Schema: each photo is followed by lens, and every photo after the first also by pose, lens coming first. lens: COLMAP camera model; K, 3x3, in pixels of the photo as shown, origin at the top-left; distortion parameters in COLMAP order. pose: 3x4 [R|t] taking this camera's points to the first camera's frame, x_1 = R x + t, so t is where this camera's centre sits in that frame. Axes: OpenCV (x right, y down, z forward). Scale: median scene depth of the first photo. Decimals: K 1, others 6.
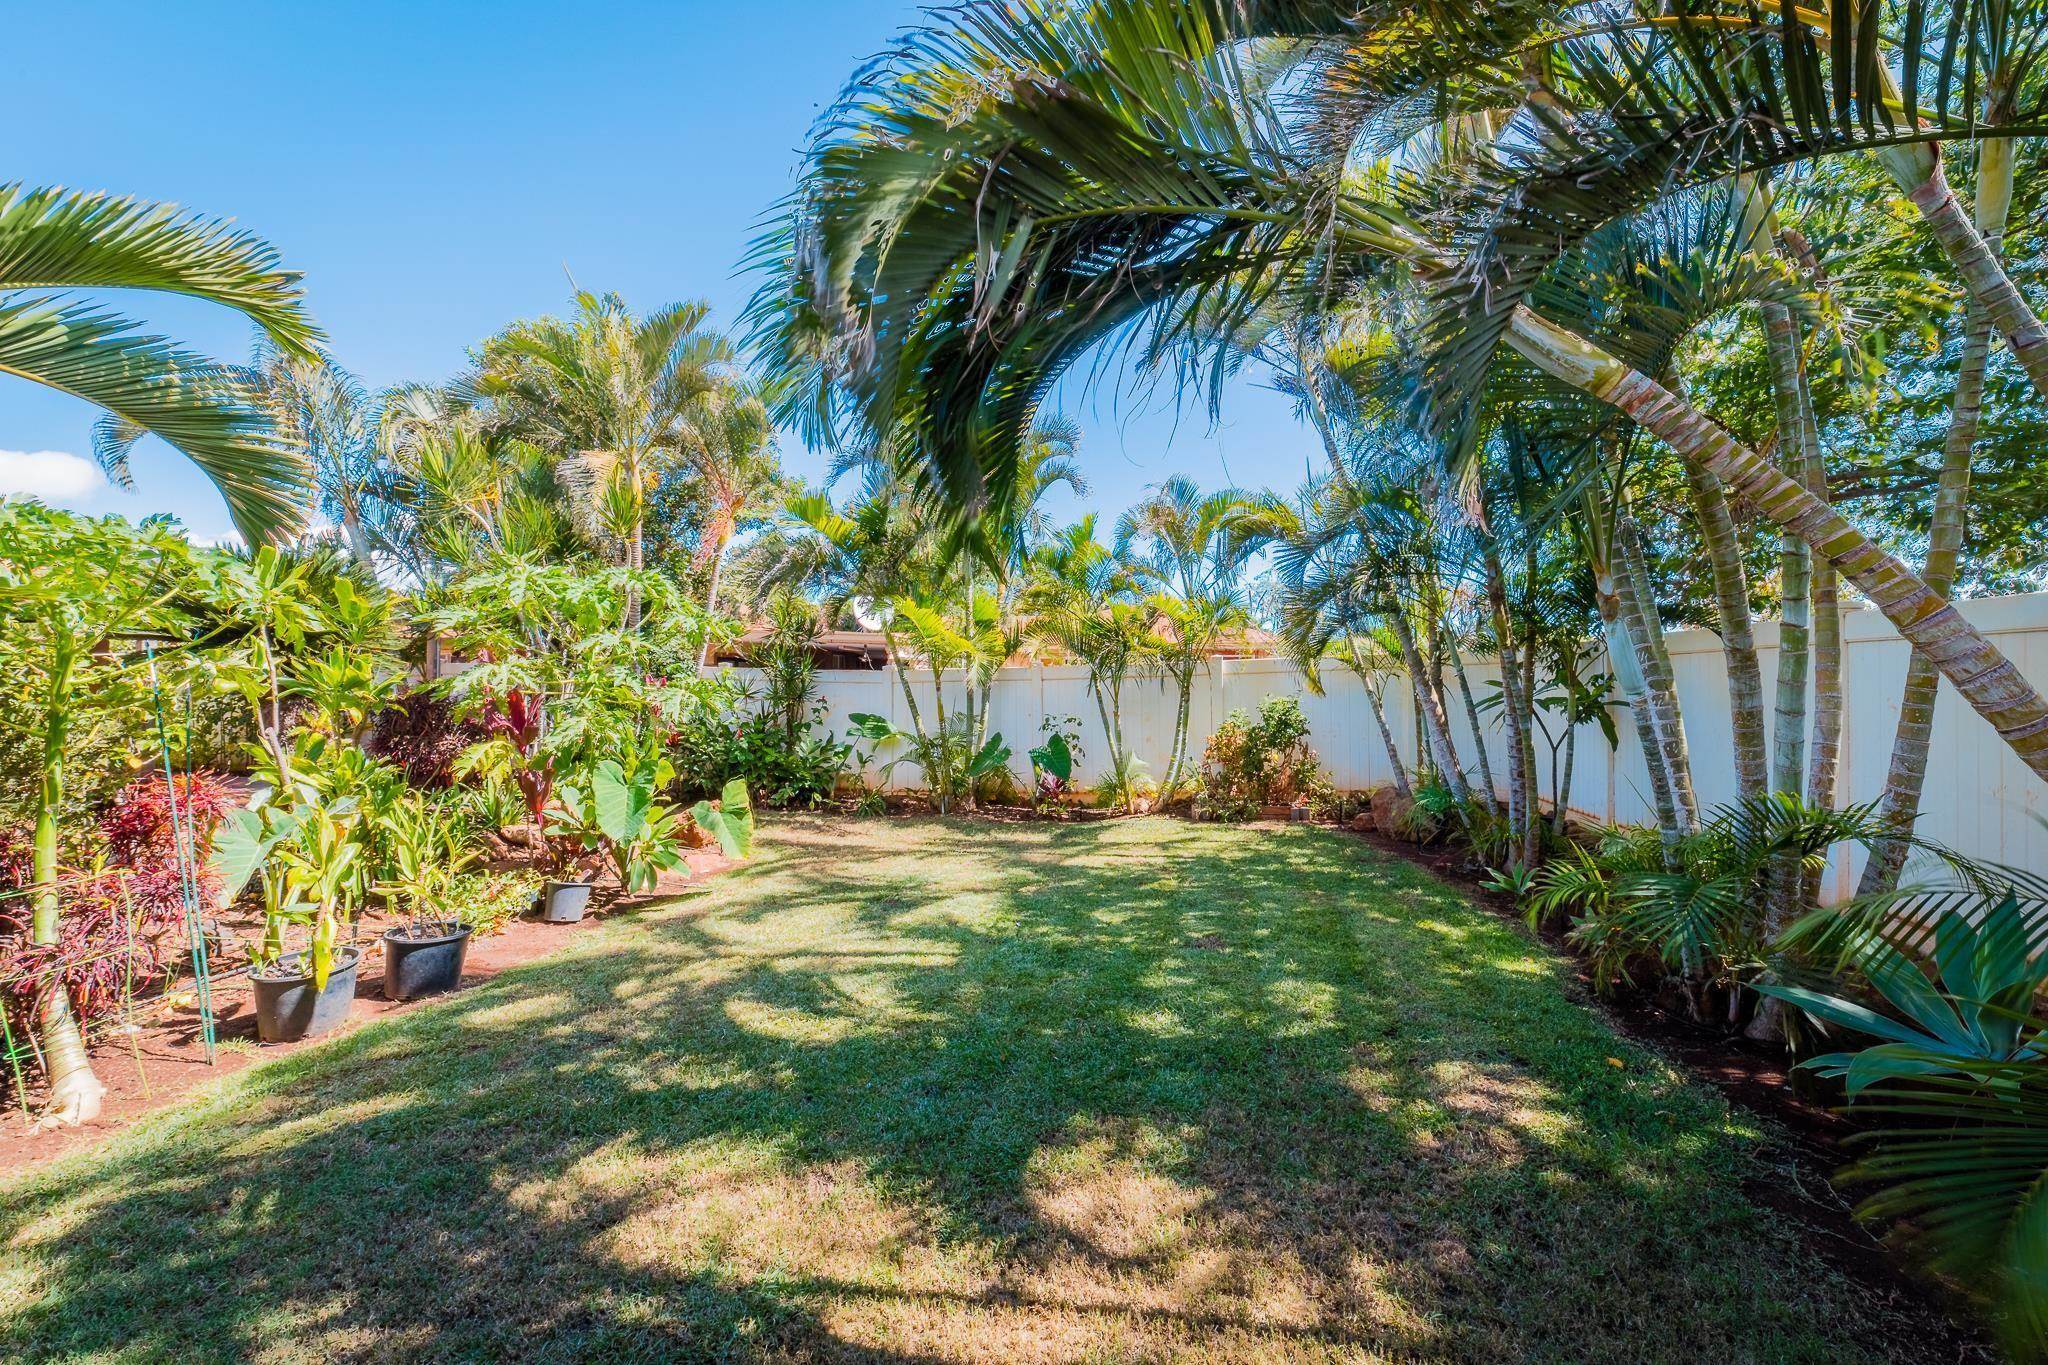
lens RADIAL K [[774.5, 0, 1032.4], [0, 774.5, 682.7], [0, 0, 1]] dist [0.003339, 0.000345]
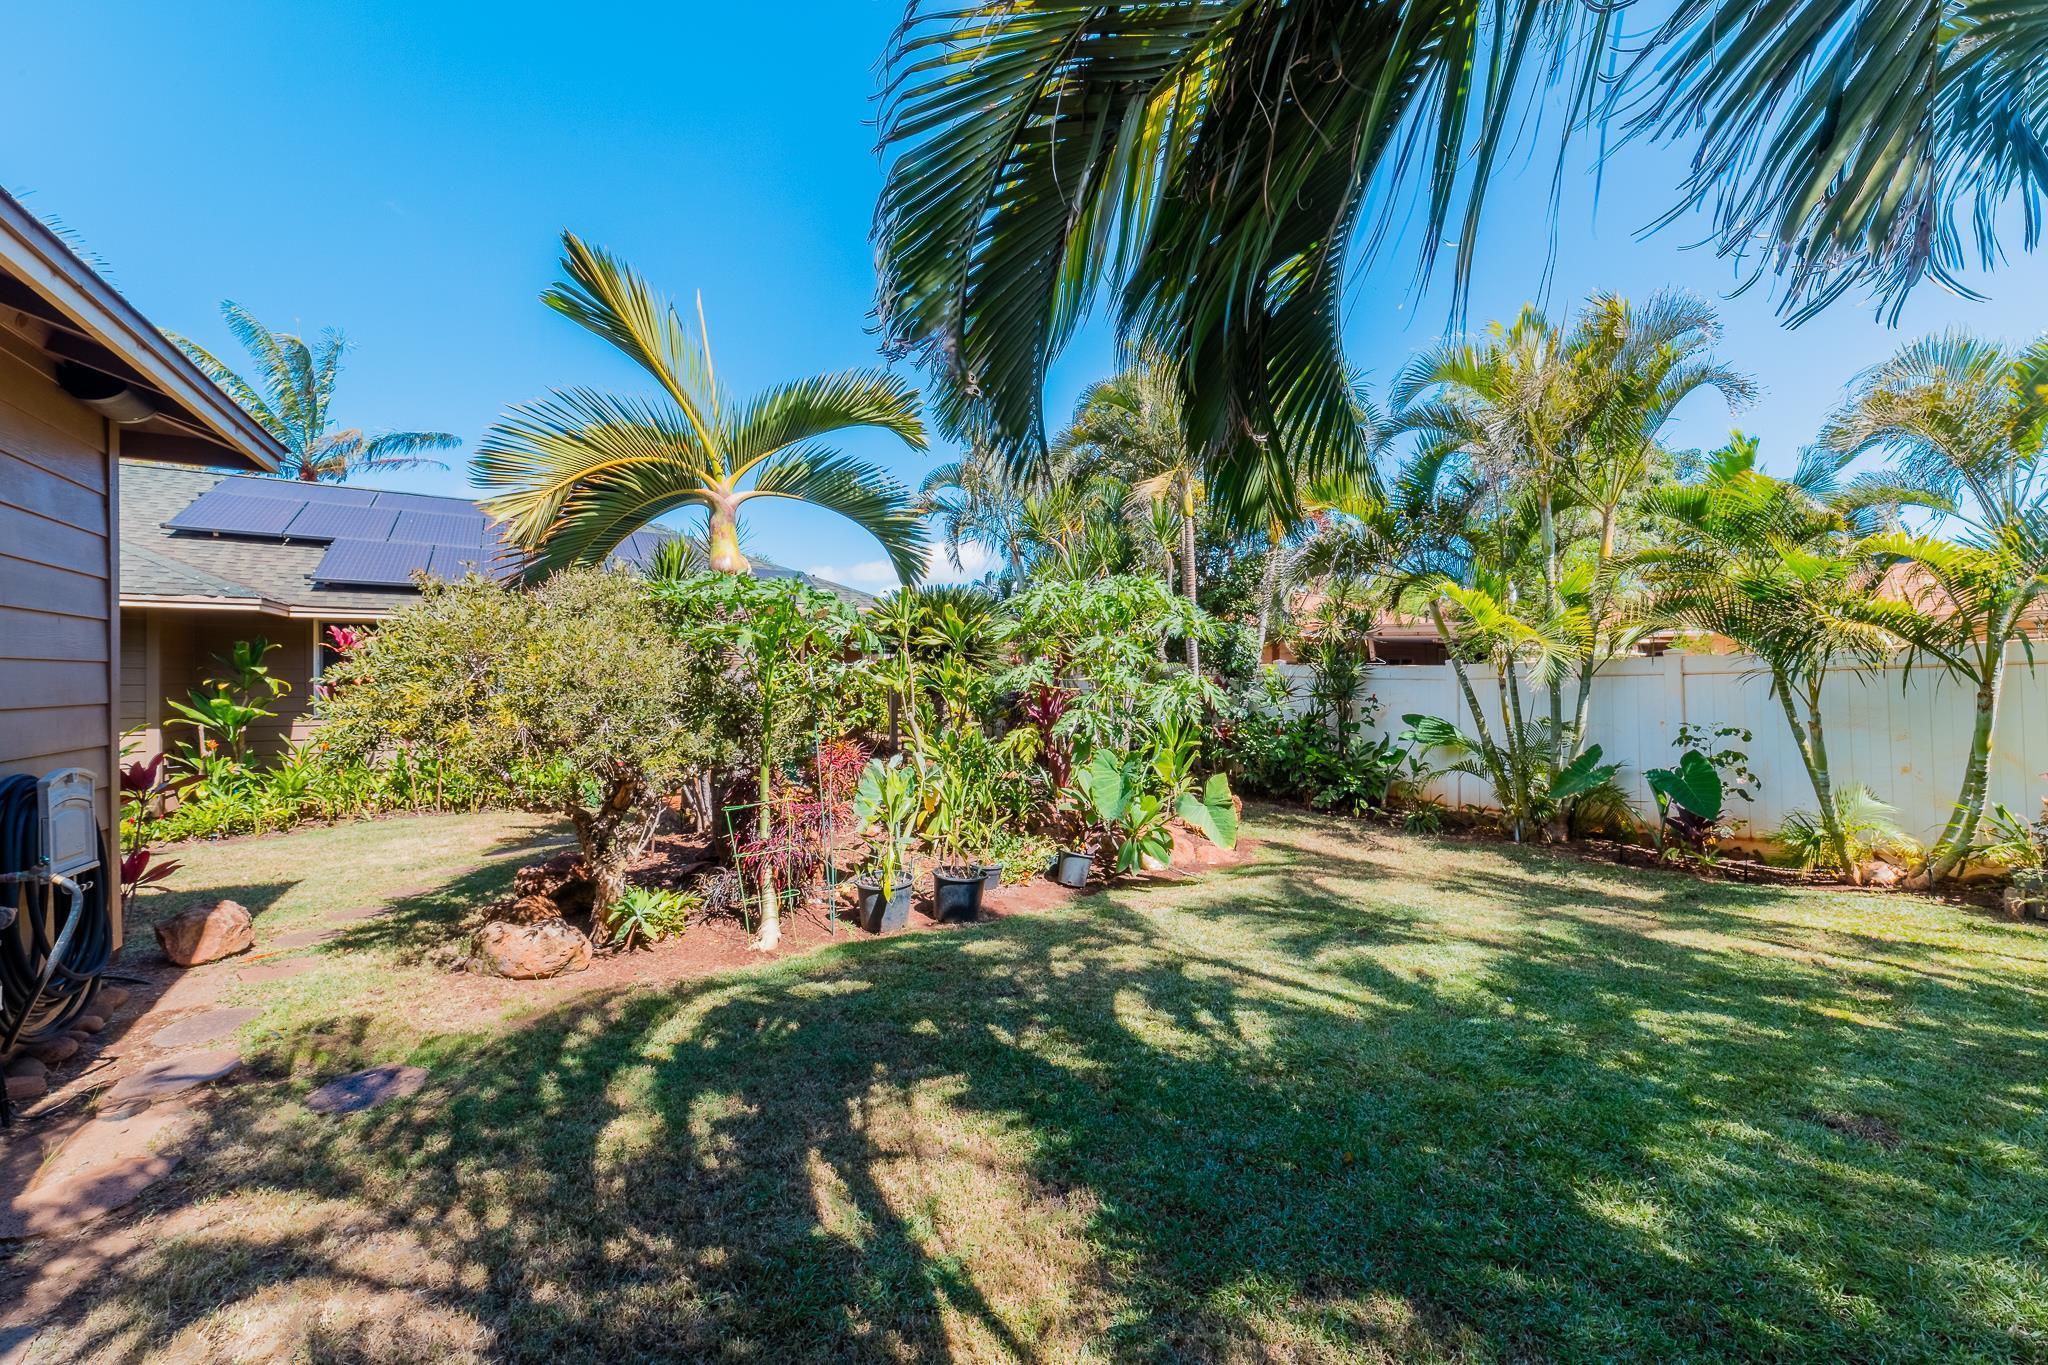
lens RADIAL K [[775.6, 0, 1032.7], [0, 775.6, 683.1], [0, 0, 1]] dist [0.002901, 0.000475]
pose [[0.708555, -0.000738, -0.705656, 0.105788], [0.003610, 0.999990, 0.002579, 0.000685], [0.705647, -0.004374, 0.708550, 0.080148]]
